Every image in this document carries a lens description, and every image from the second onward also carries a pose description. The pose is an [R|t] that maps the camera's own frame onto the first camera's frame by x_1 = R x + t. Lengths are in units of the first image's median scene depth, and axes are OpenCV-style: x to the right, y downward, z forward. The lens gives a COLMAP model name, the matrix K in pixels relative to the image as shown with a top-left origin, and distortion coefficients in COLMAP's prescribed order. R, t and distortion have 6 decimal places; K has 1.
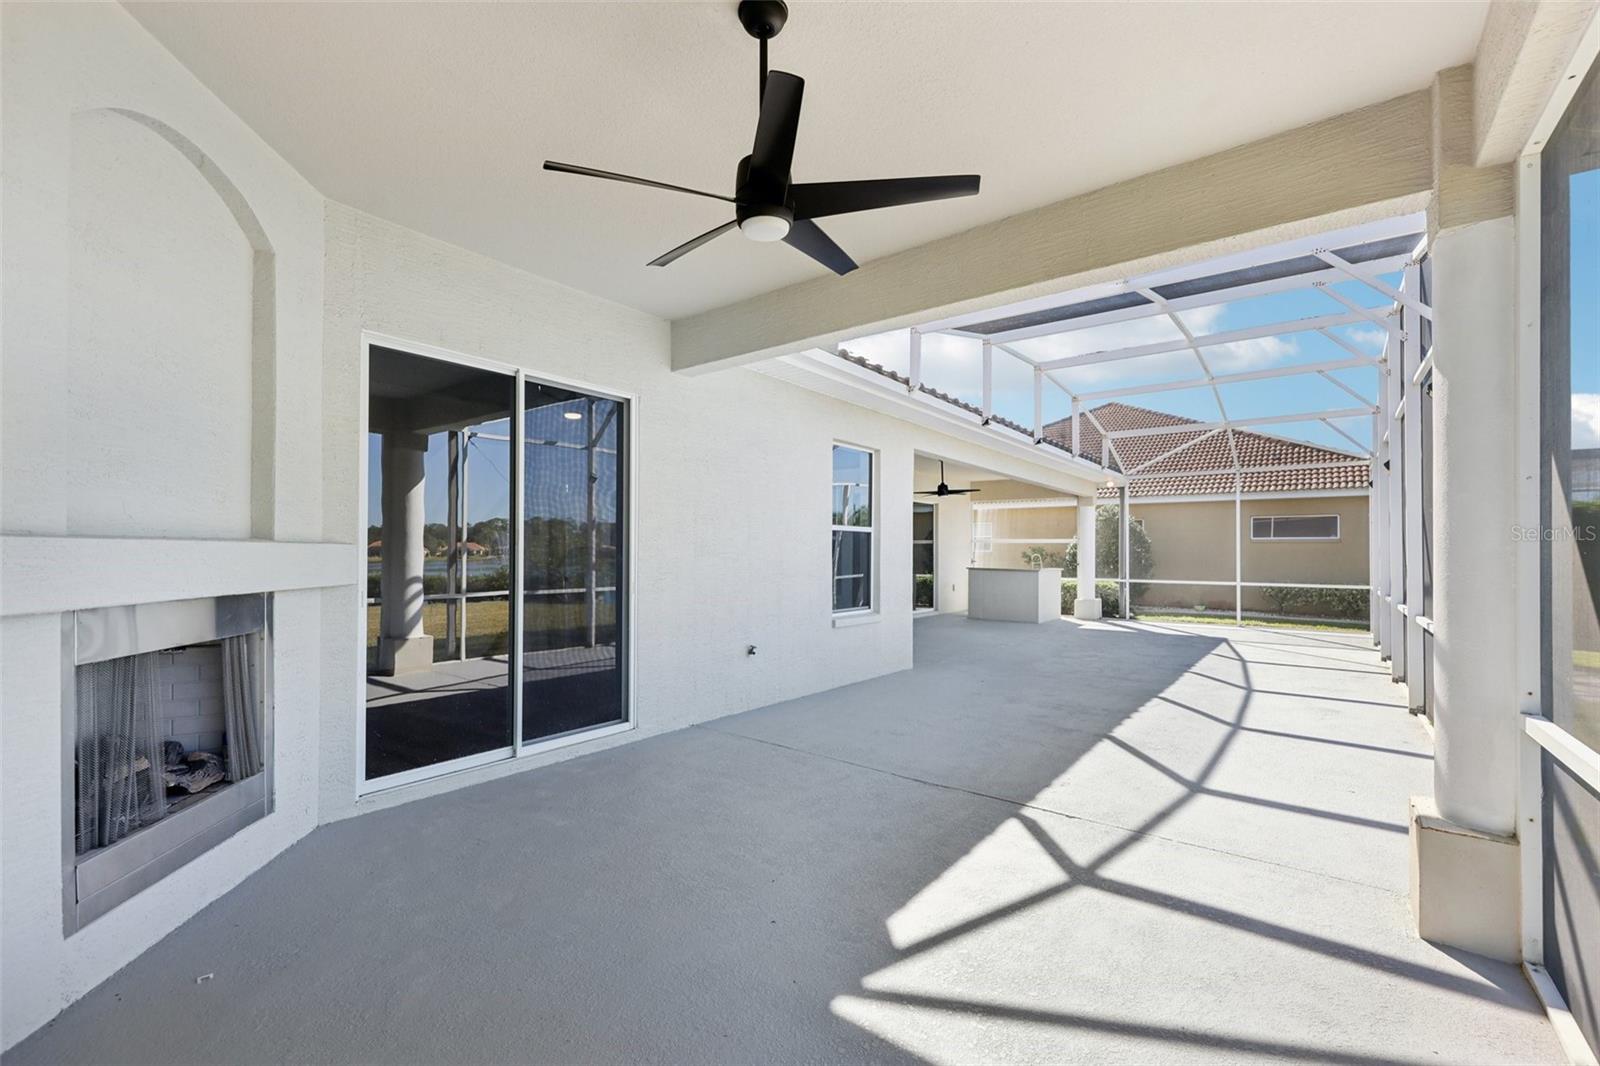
lens RADIAL K [[691.1, 0, 800.2], [0, 691.1, 538.2], [0, 0, 1]] dist [0.002130, -0.000414]
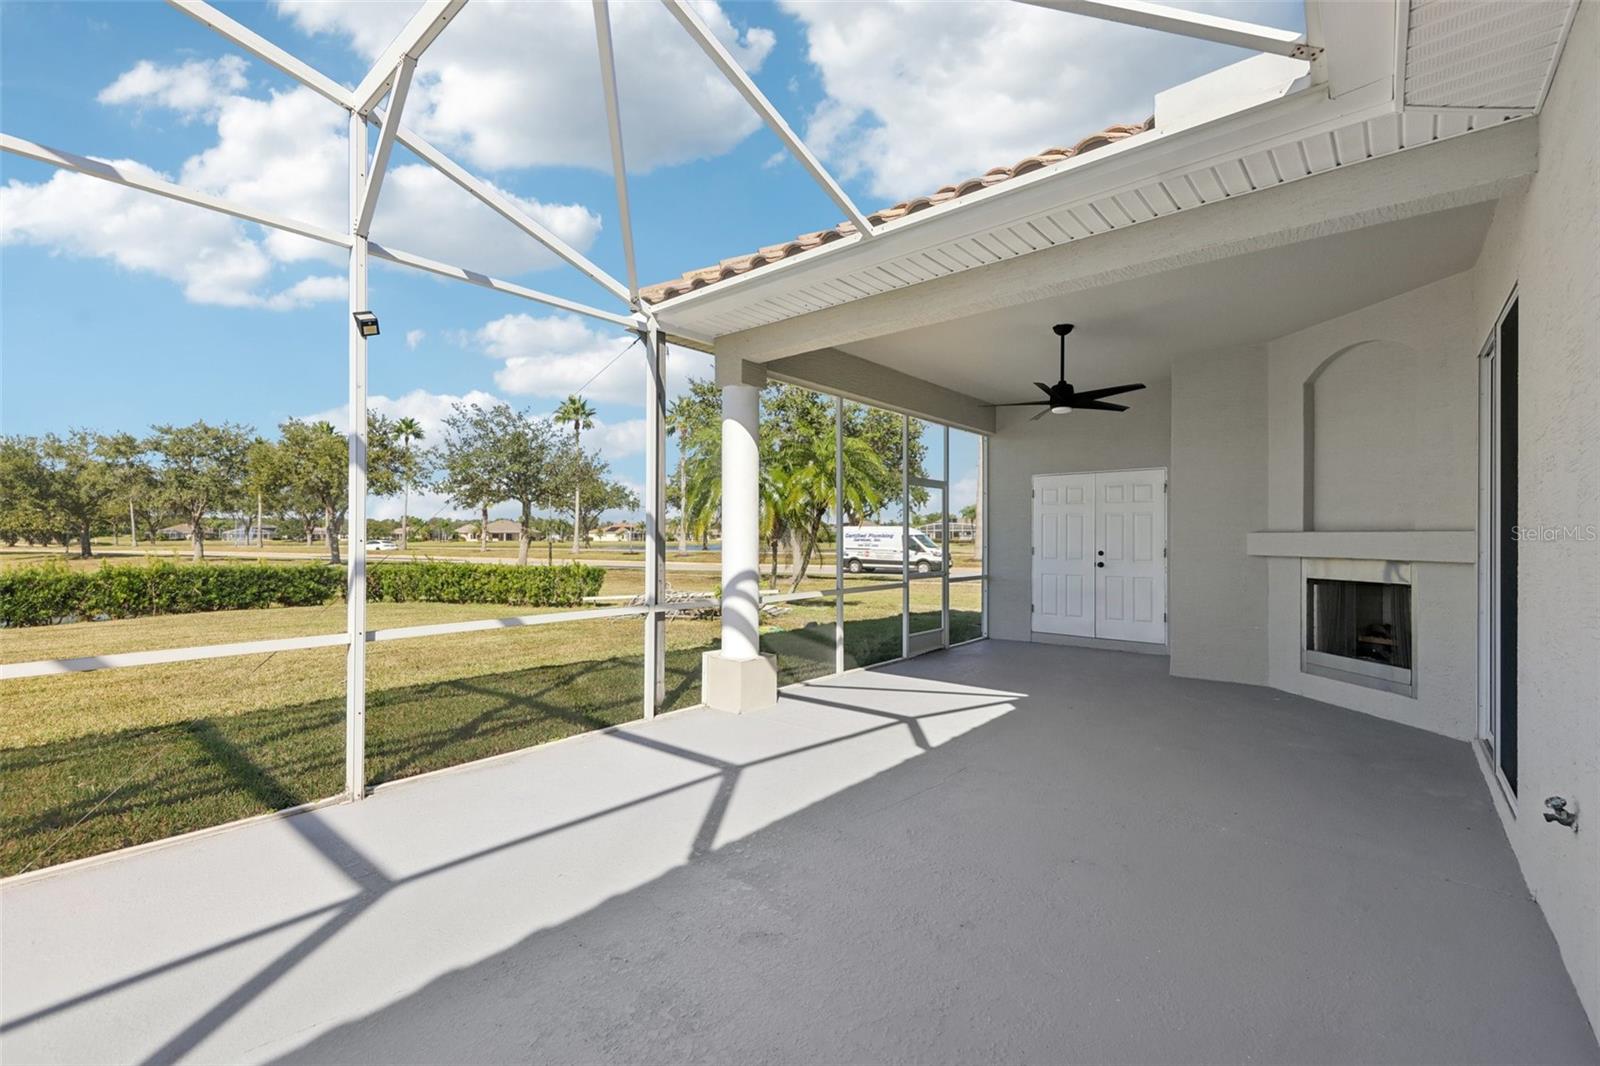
lens RADIAL K [[691.1, 0, 800.2], [0, 691.1, 538.2], [0, 0, 1]] dist [0.002130, -0.000414]
pose [[-0.998488, -0.005896, 0.054646, 0.413255], [-0.006963, 0.999788, -0.019359, 0.045196], [-0.054521, -0.019710, -0.998318, 1.950717]]
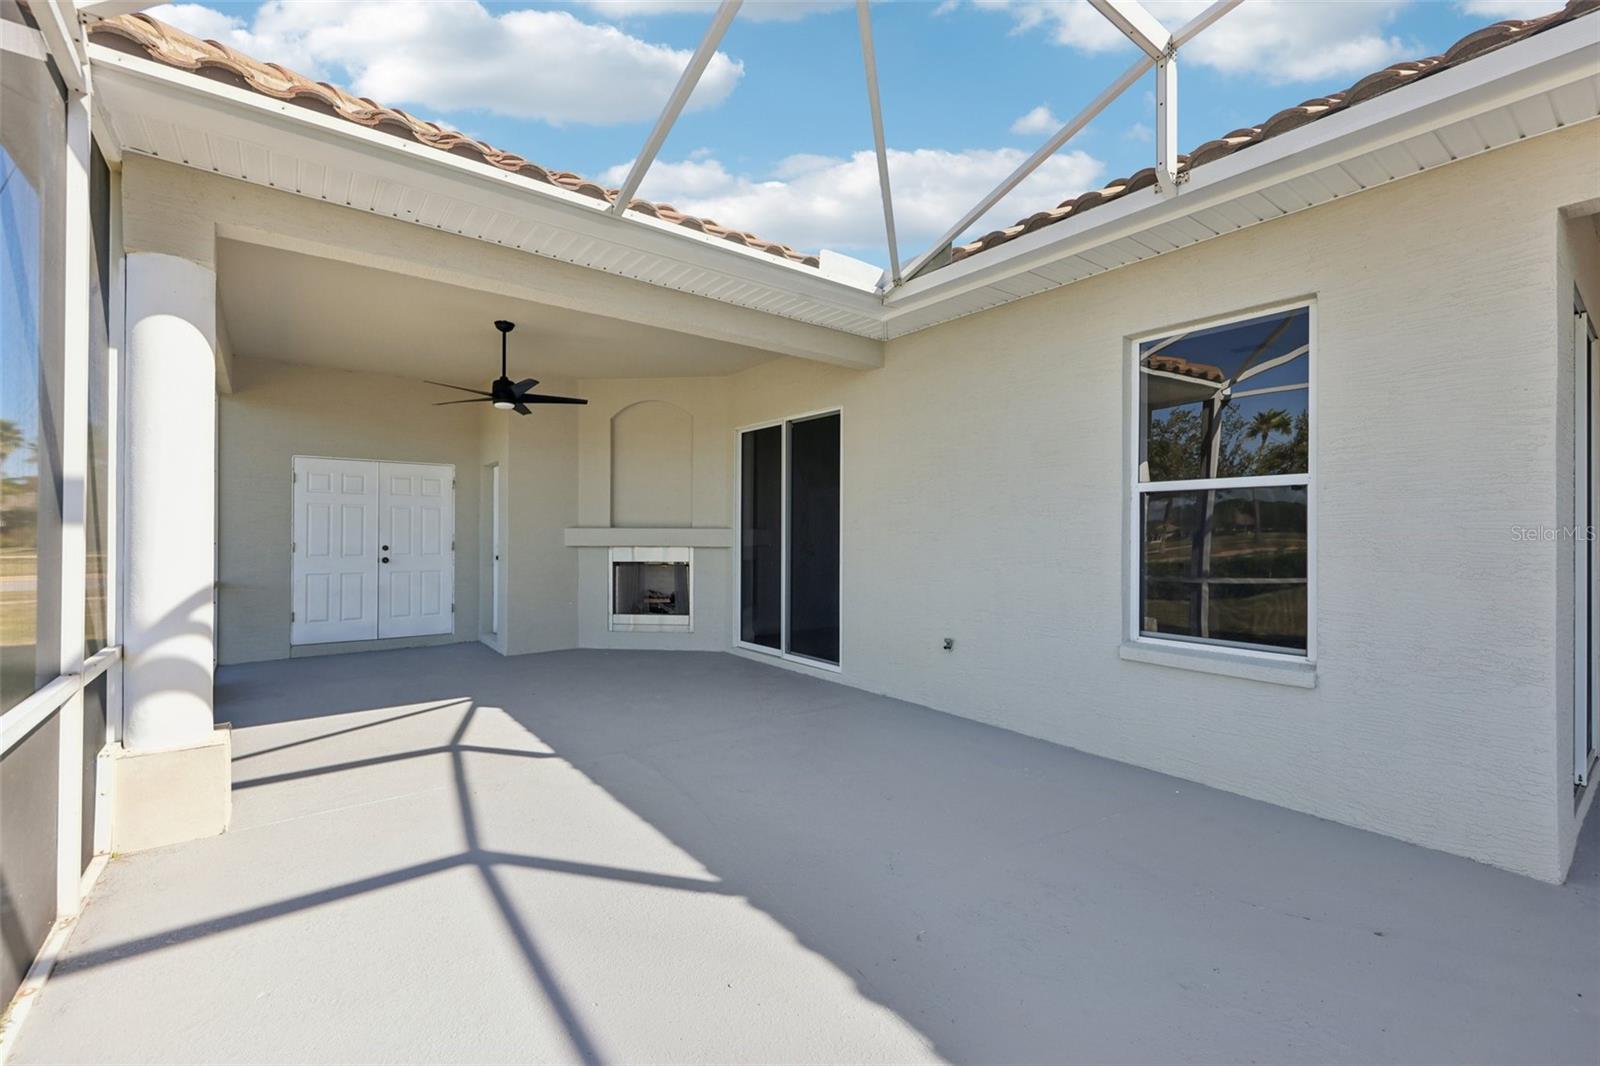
lens RADIAL K [[672.6, 0, 795.9], [0, 672.6, 529.3], [0, 0, 1]] dist [0.001436, -0.000128]
pose [[-0.263927, -0.012945, -0.964456, 1.128534], [0.015719, 0.999719, -0.017720, 0.043144], [0.964415, -0.019837, -0.263649, 1.468450]]
